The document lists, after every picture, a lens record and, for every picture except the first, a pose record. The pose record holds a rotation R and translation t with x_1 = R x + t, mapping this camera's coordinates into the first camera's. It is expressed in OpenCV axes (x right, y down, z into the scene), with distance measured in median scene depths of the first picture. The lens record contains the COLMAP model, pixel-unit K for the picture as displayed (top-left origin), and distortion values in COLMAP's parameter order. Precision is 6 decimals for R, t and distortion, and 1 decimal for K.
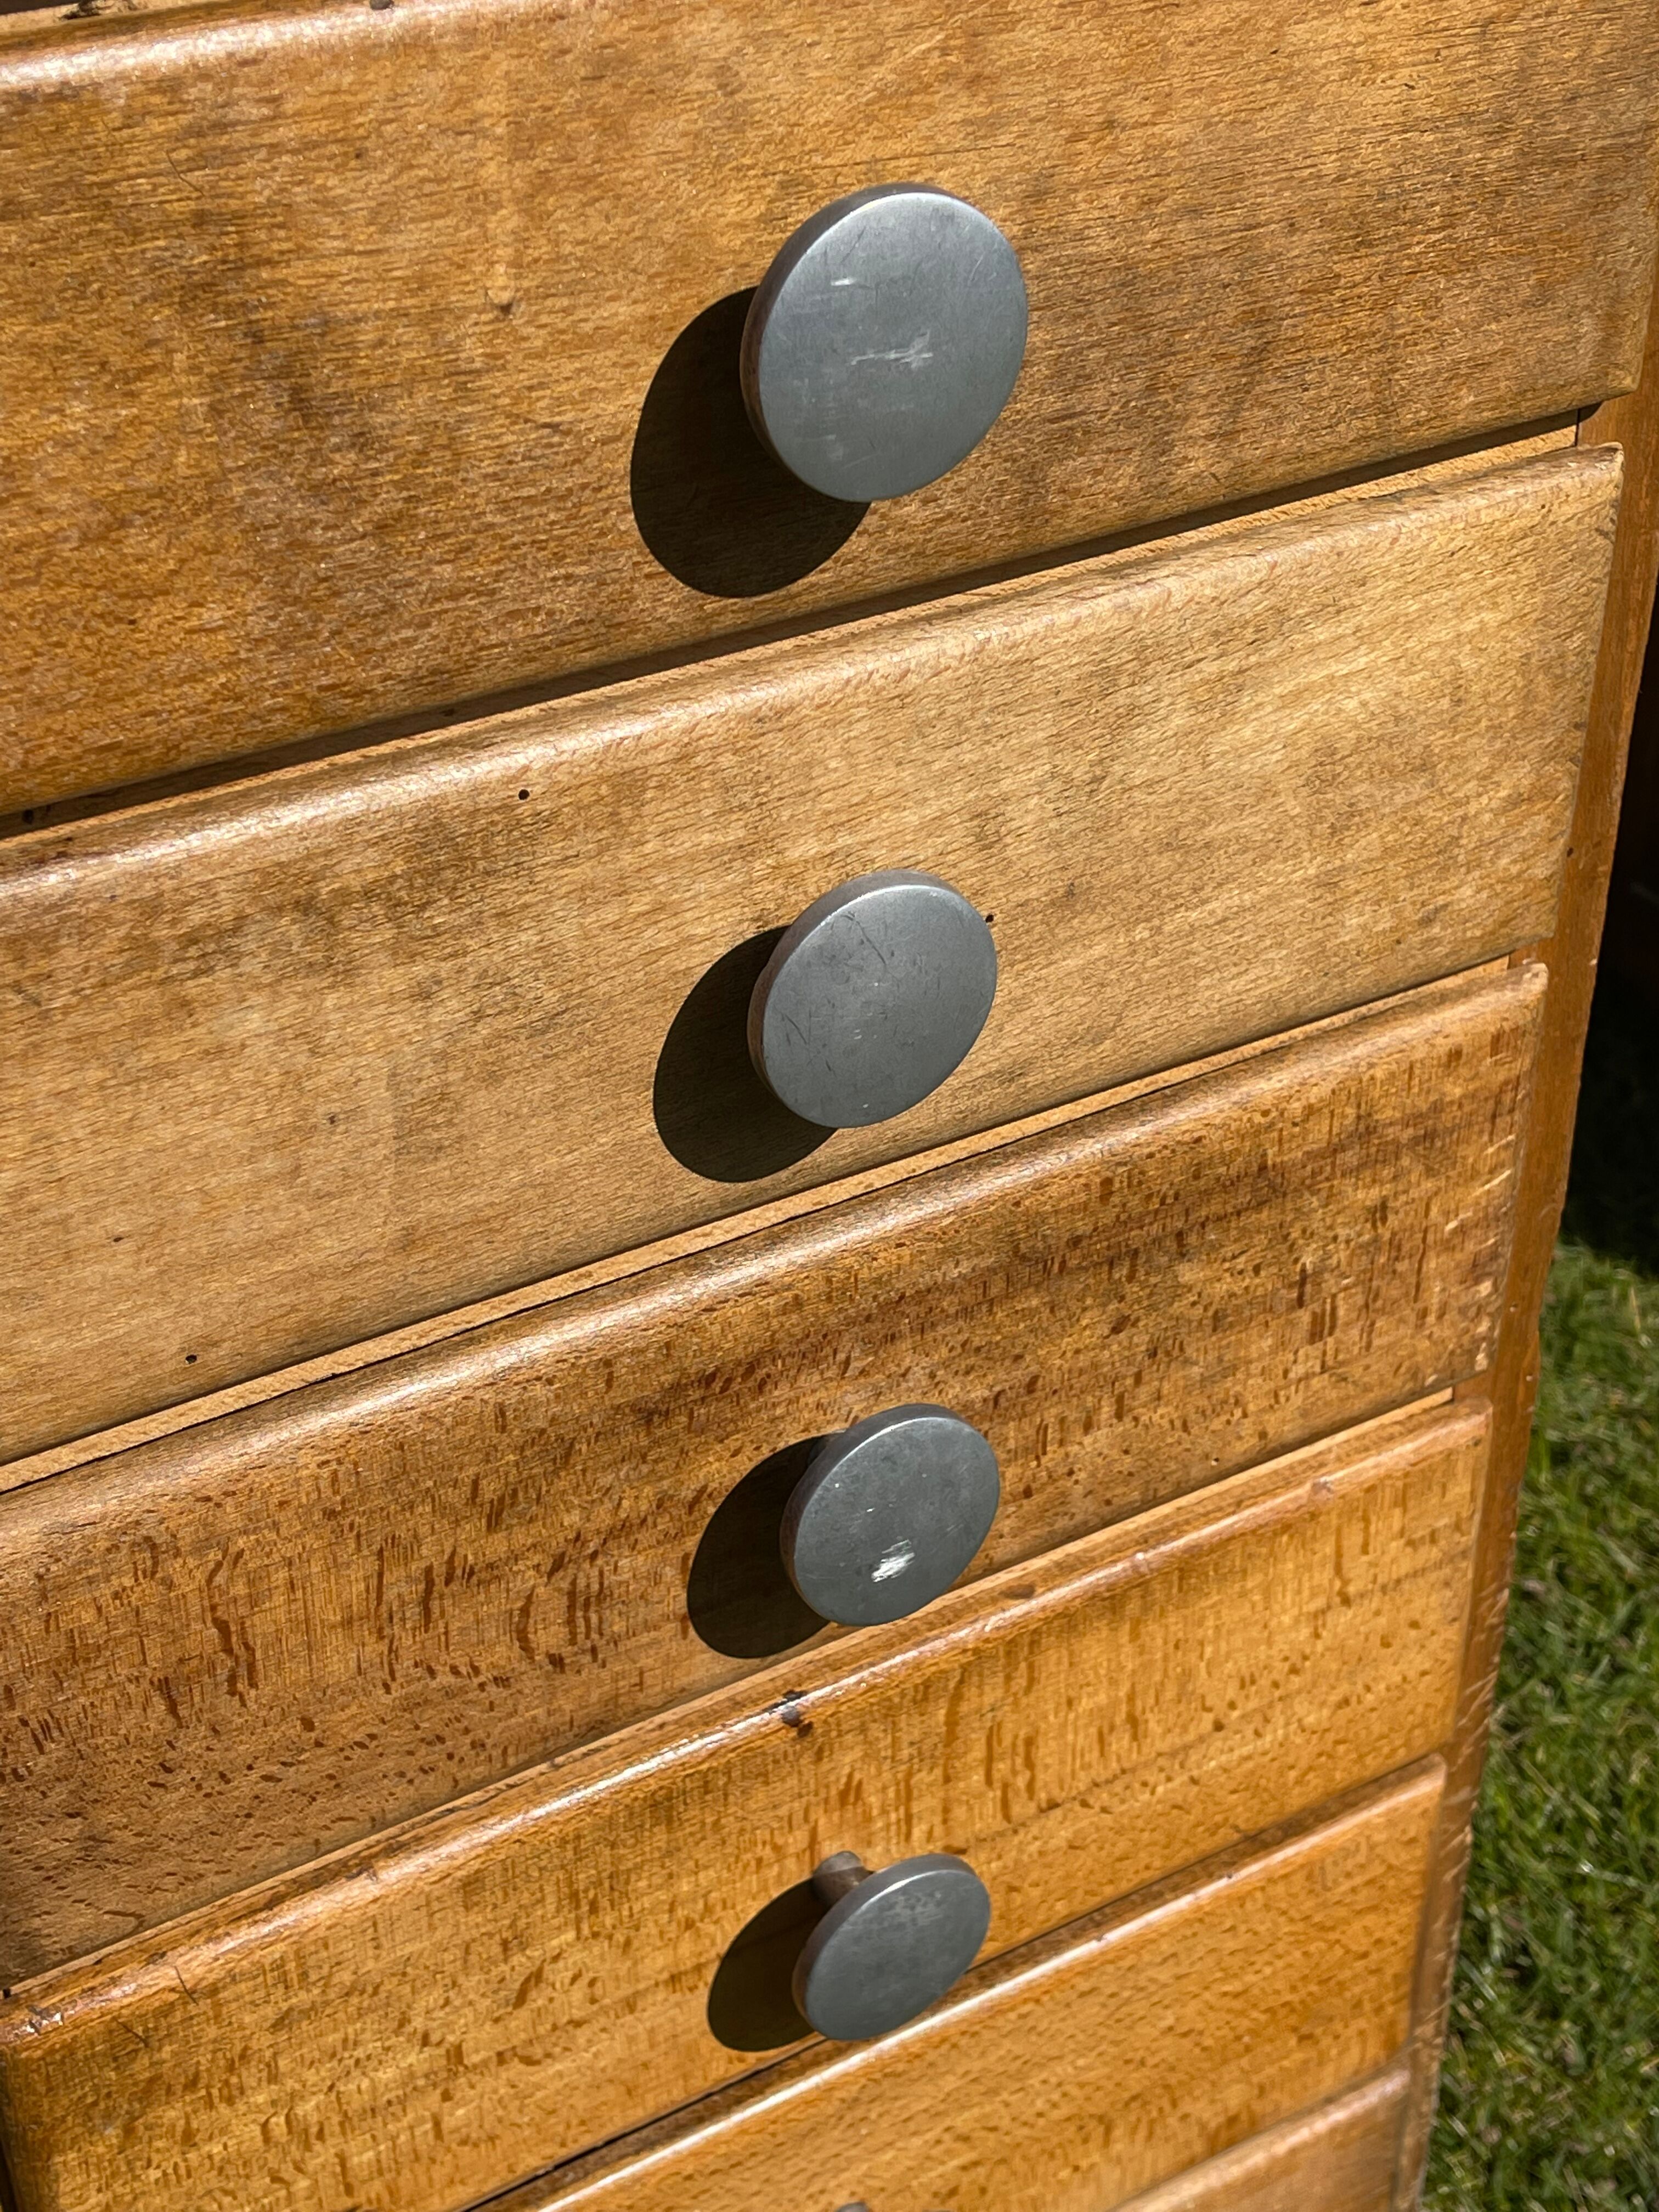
lens RADIAL K [[3005.2, 0, 822.3], [0, 3005.2, 1102.8], [0, 0, 1]] dist [0.075292, 0.000000]
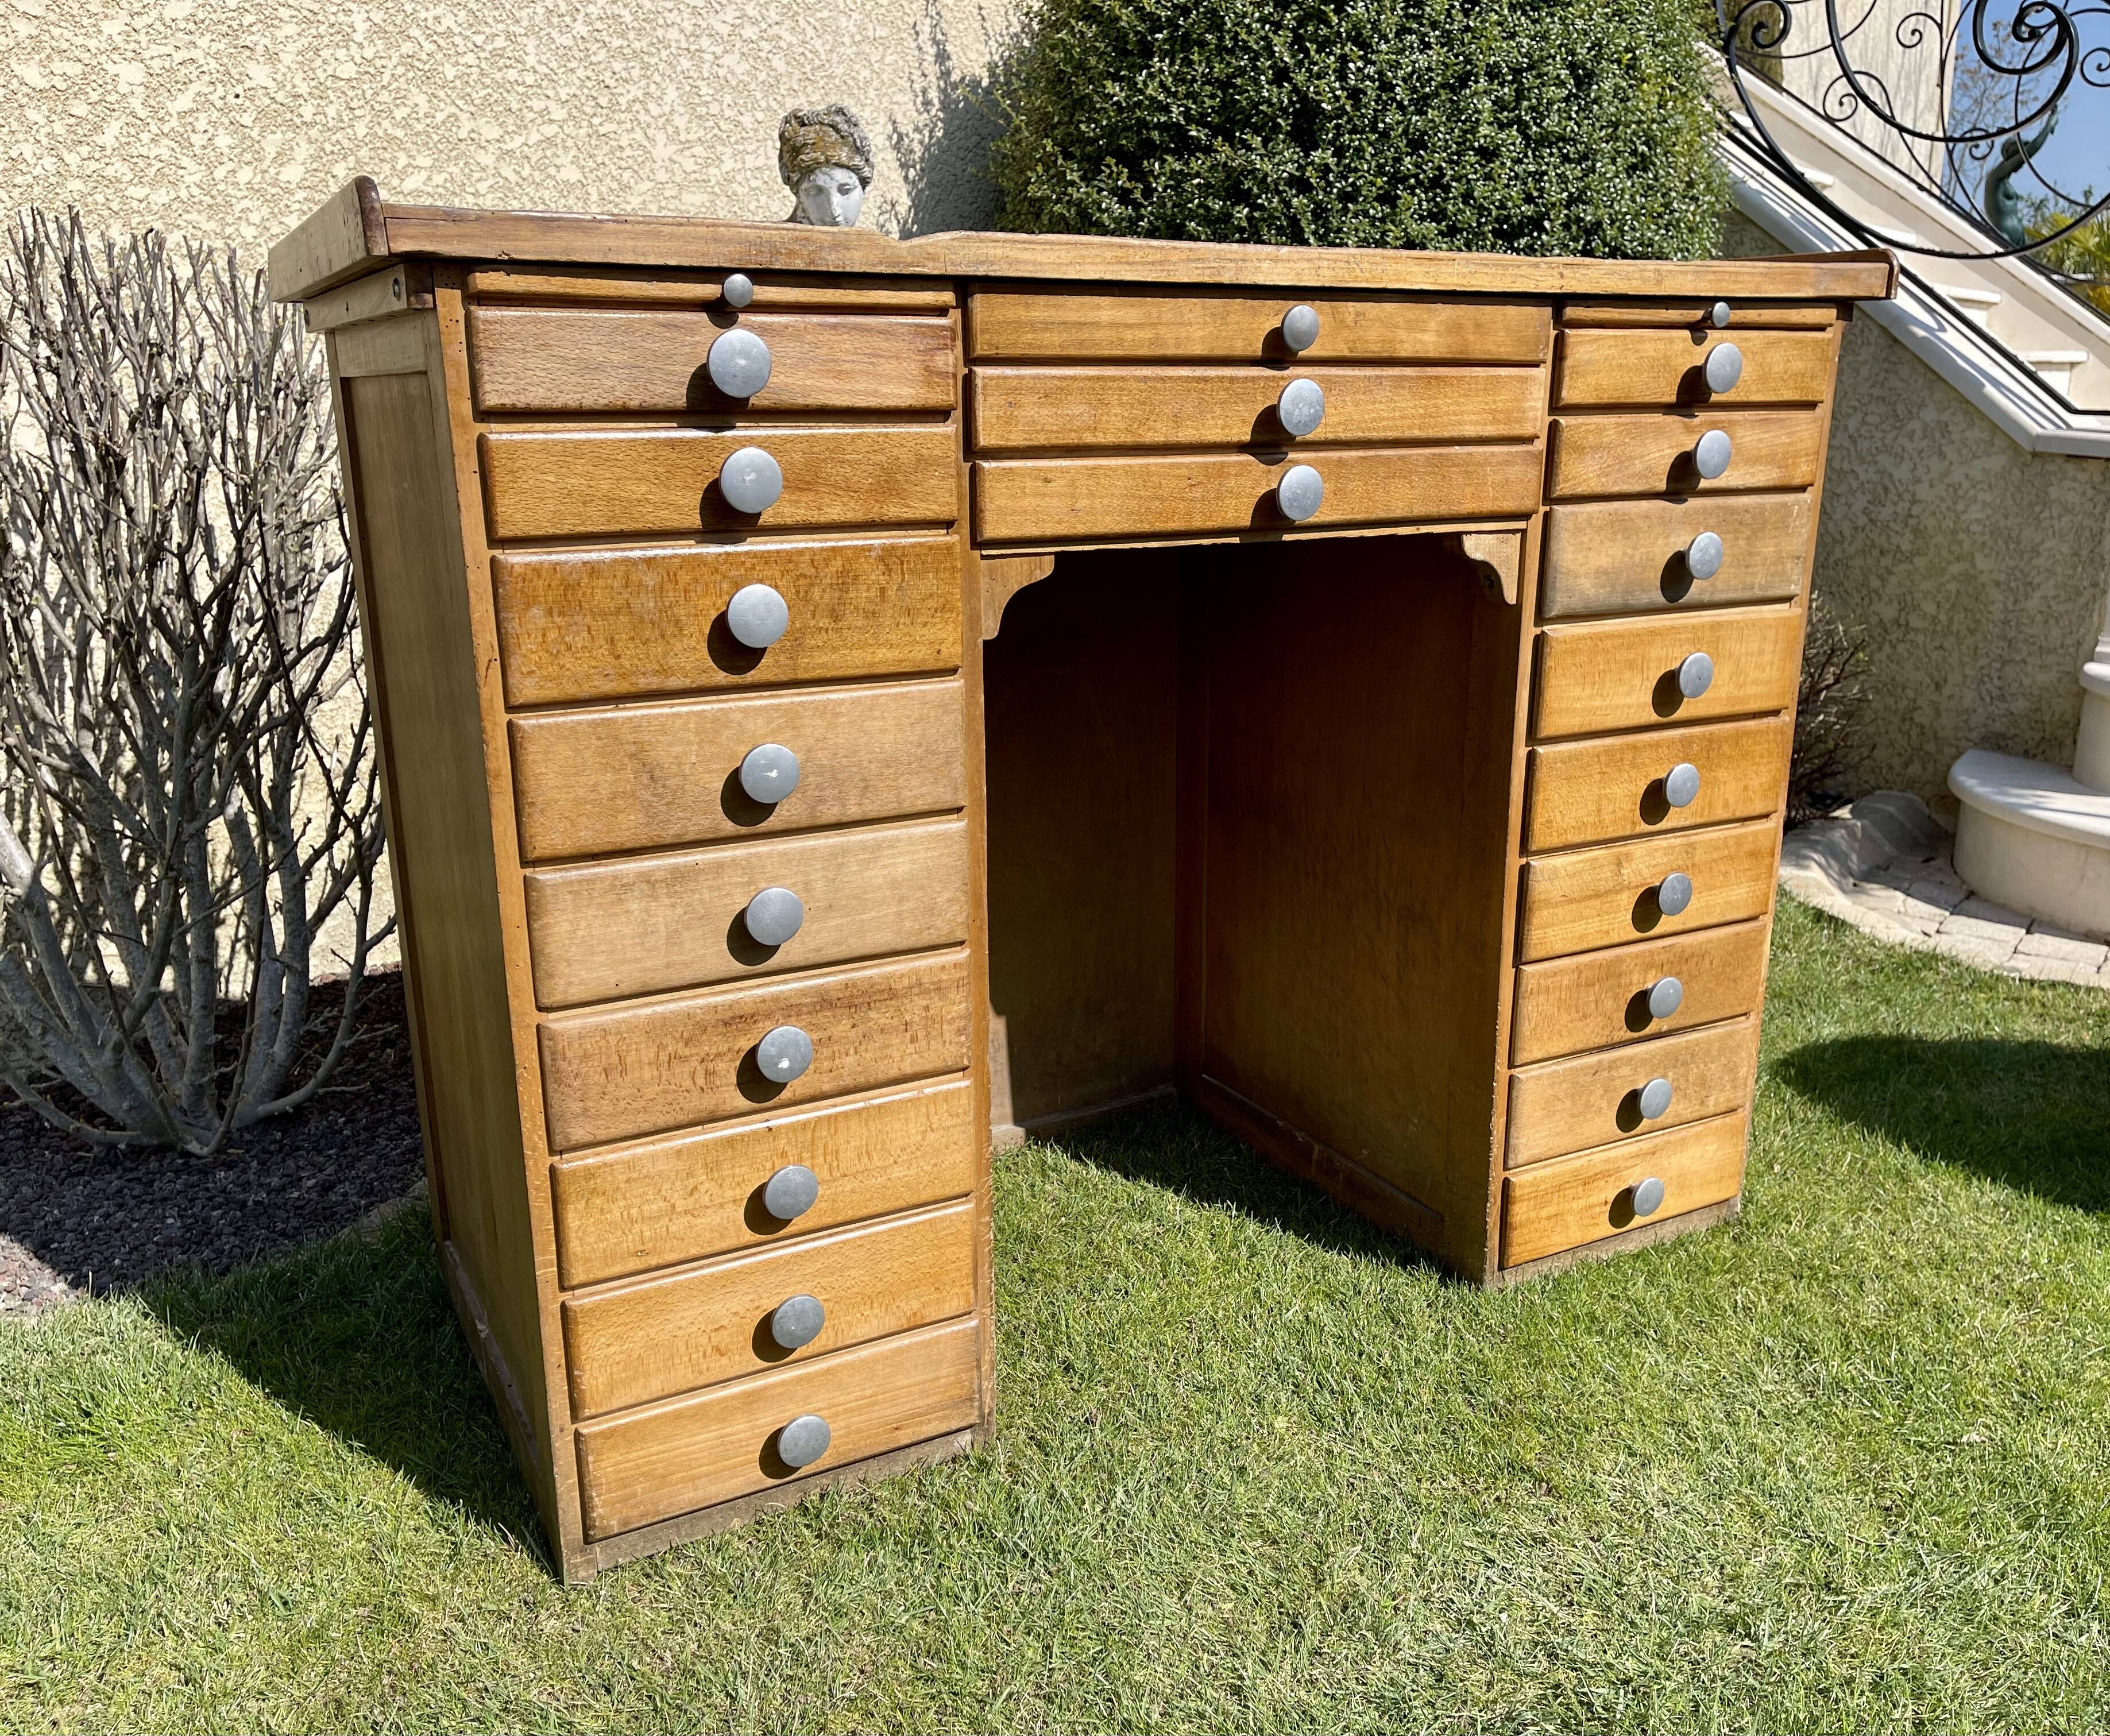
lens RADIAL K [[1761.1, 0, 1069.6], [0, 1761.1, 881.5], [0, 0, 1]] dist [0.066315, -0.081343]
pose [[0.999654, 0.017659, -0.019479, 0.460090], [-0.022725, 0.952920, -0.302368, 0.637154], [0.013223, 0.302706, 0.952992, -1.398004]]
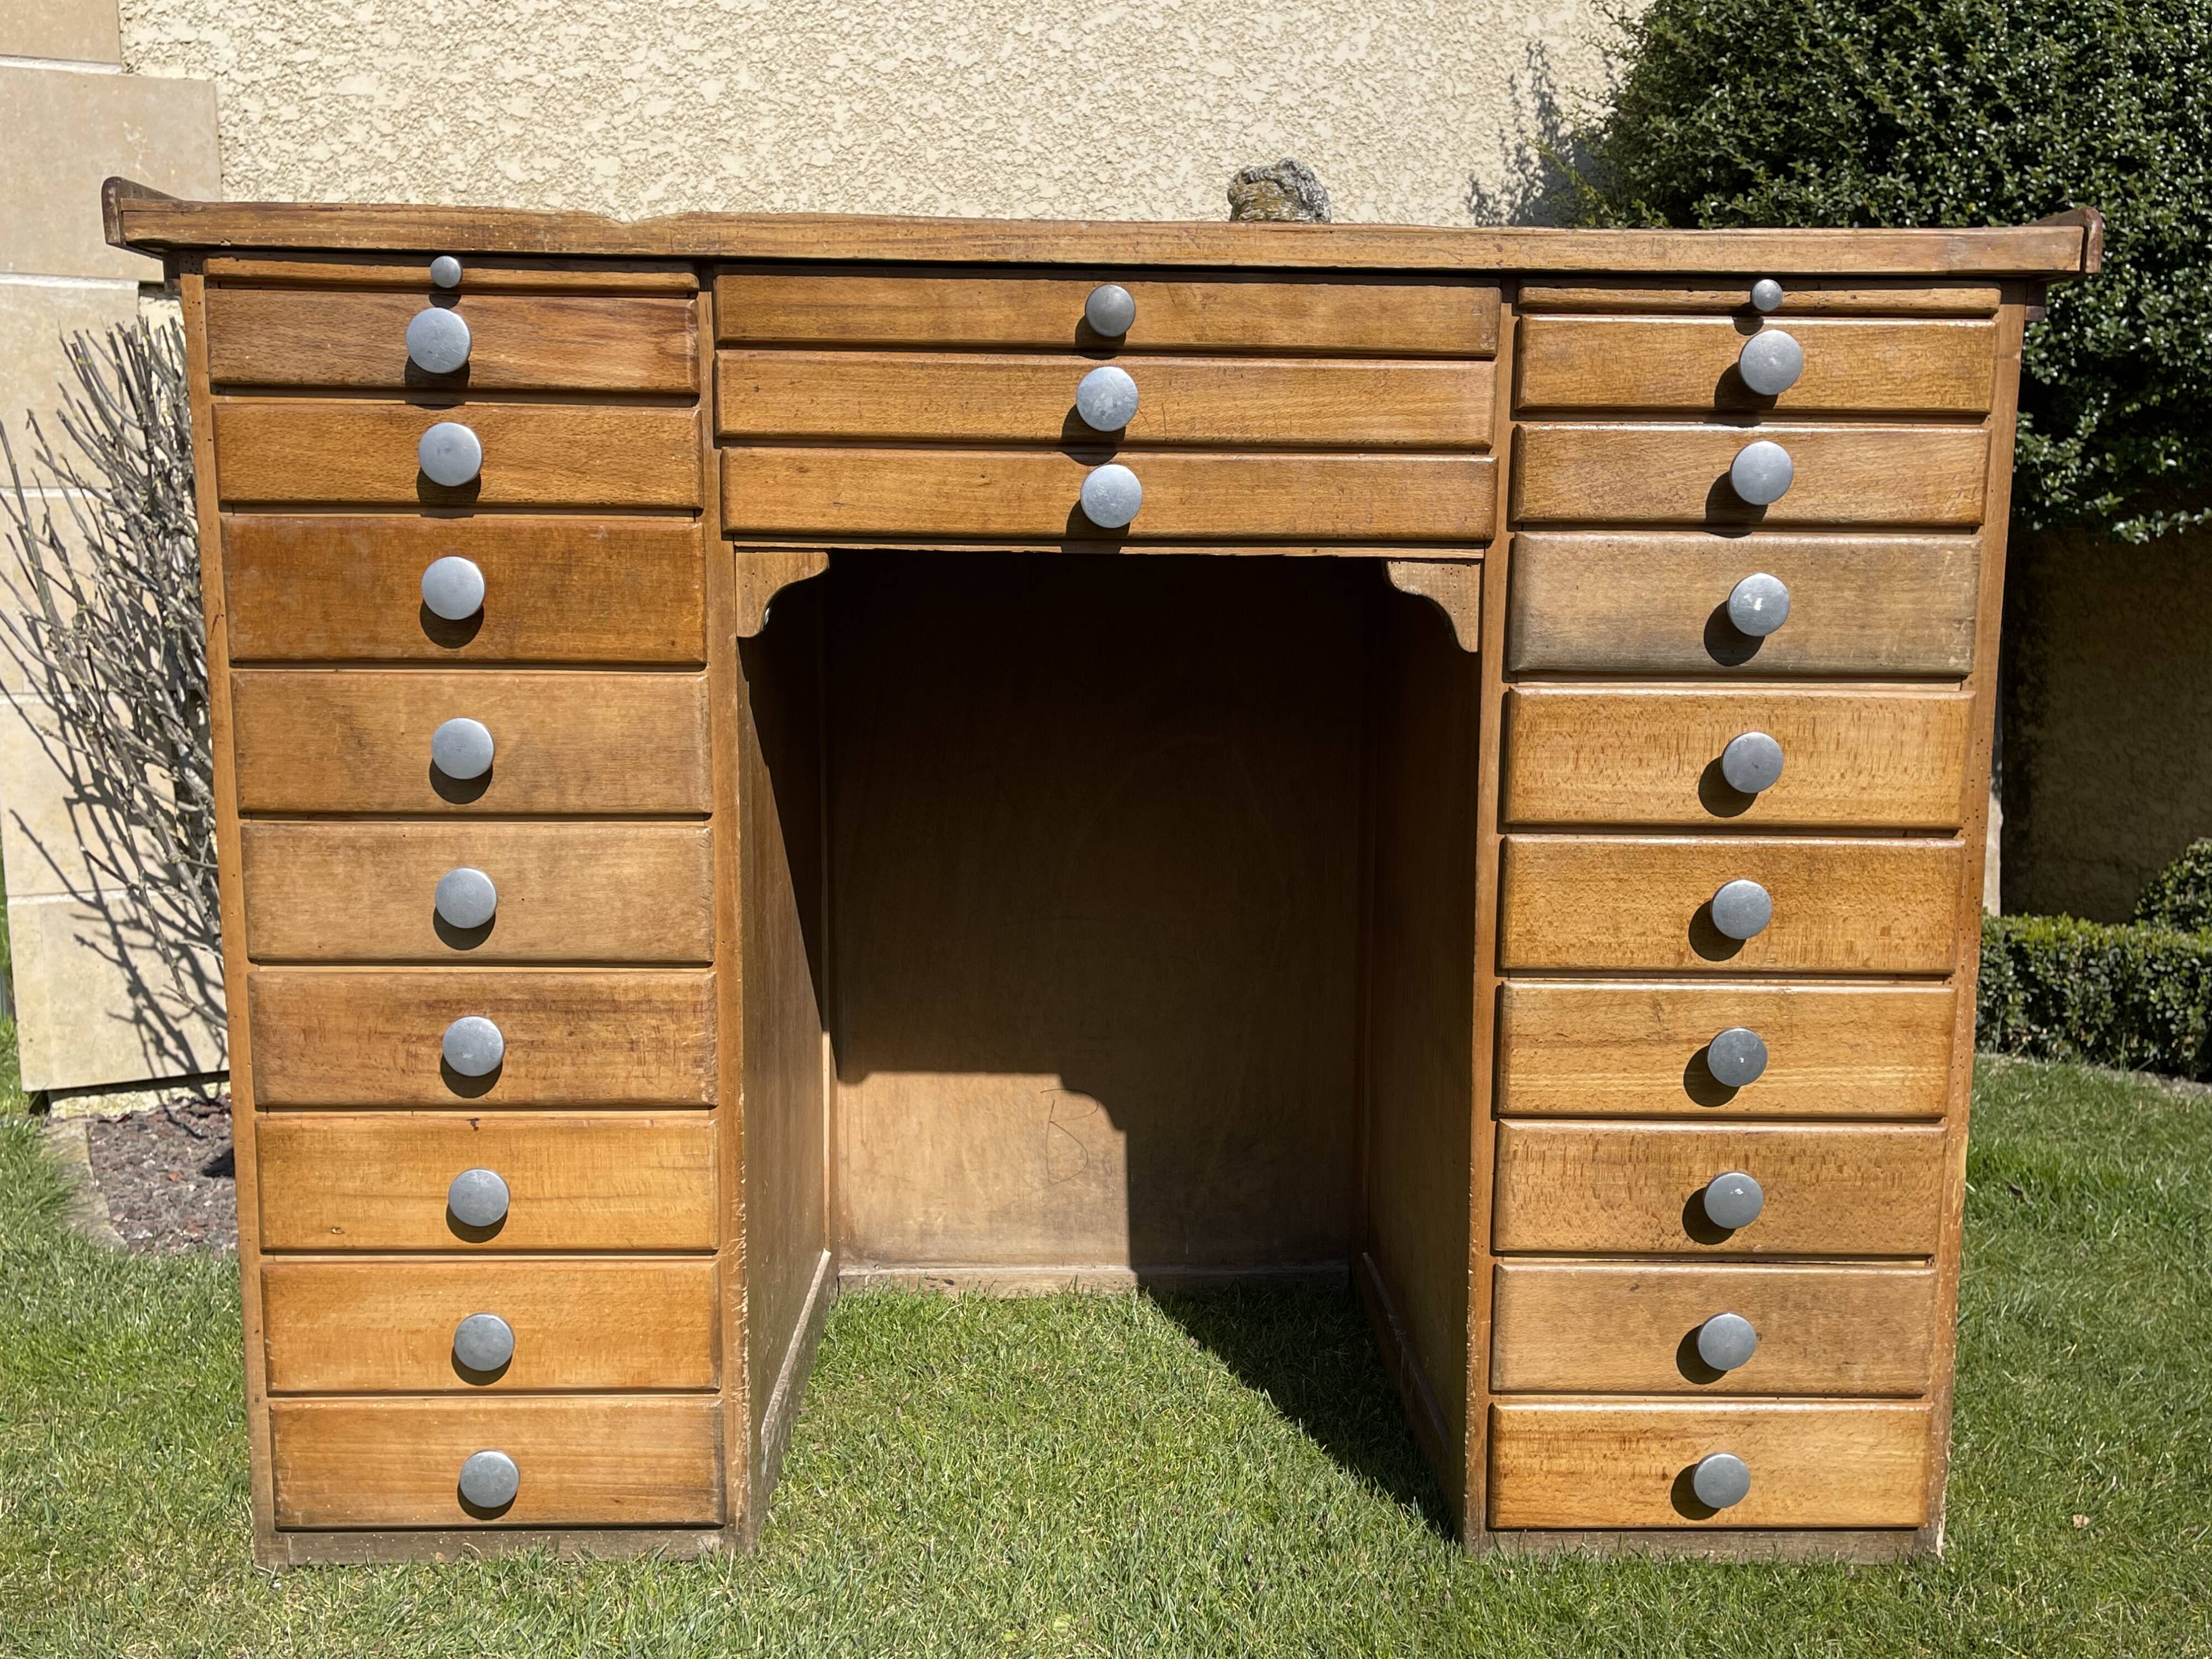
lens RADIAL K [[2055.9, 0, 1105.3], [0, 2055.9, 821.7], [0, 0, 1]] dist [0.037959, 0.000000]
pose [[0.877690, 0.093788, -0.469962, 2.014526], [-0.283384, 0.892406, -0.351148, 0.594722], [0.386464, 0.441379, 0.809834, -1.031419]]
